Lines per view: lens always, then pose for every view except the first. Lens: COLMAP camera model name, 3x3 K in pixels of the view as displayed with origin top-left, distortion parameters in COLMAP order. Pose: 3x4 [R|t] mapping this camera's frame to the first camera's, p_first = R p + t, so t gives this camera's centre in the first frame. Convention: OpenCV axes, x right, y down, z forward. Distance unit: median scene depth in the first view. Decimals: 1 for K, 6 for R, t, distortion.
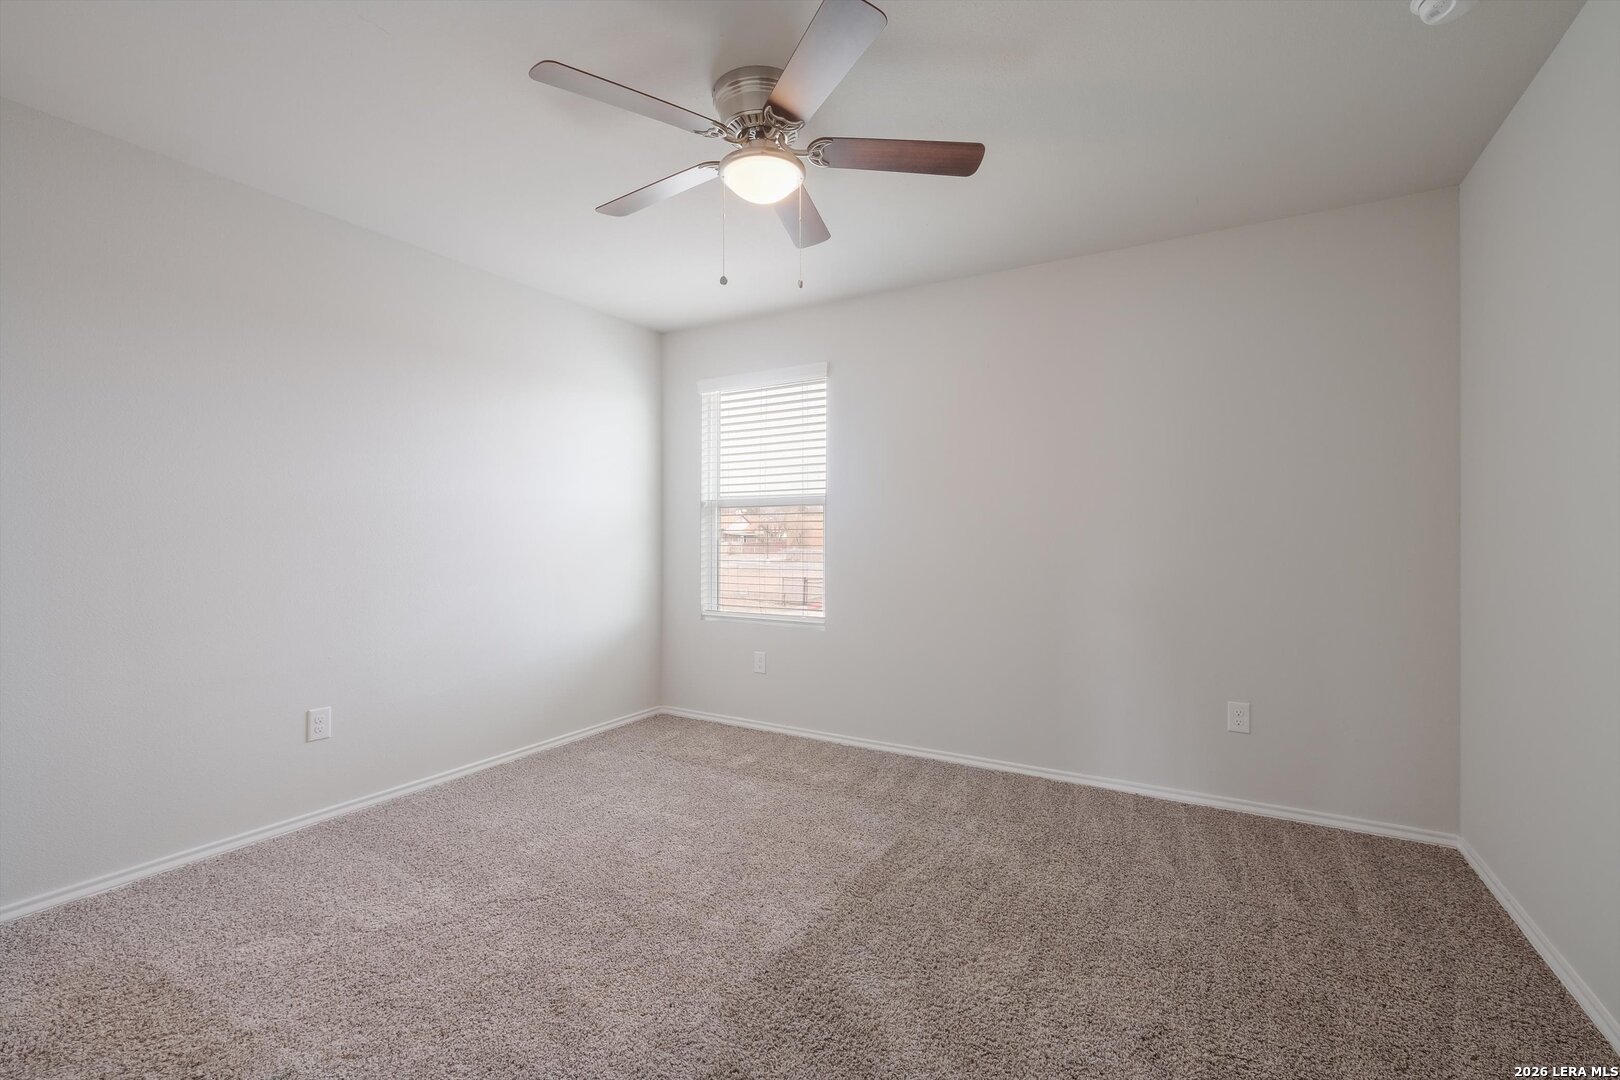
lens RADIAL K [[700.4, 0, 812.3], [0, 700.4, 531.9], [0, 0, 1]] dist [0.000566, -0.000444]
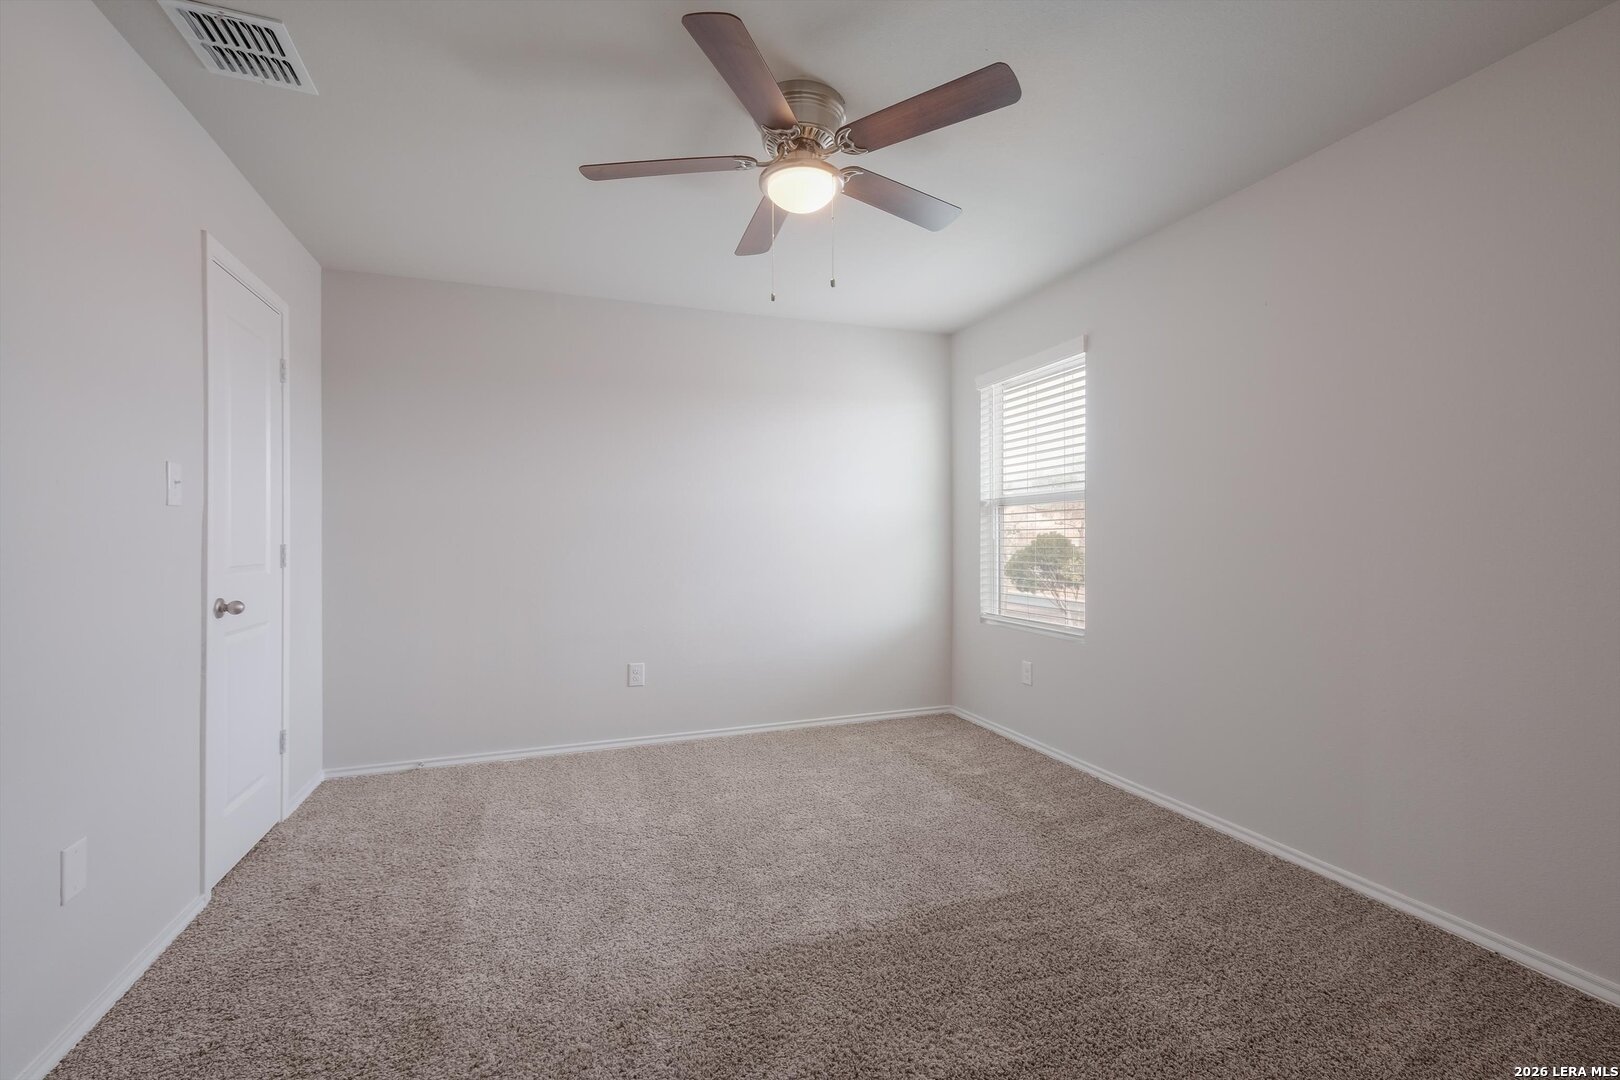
lens RADIAL K [[700.4, 0, 812.3], [0, 700.4, 531.9], [0, 0, 1]] dist [0.000566, -0.000444]
pose [[0.771907, -0.008376, -0.635681, 0.422444], [0.008644, 0.999959, -0.002680, 0.000334], [0.635677, -0.003426, 0.771948, 0.152811]]
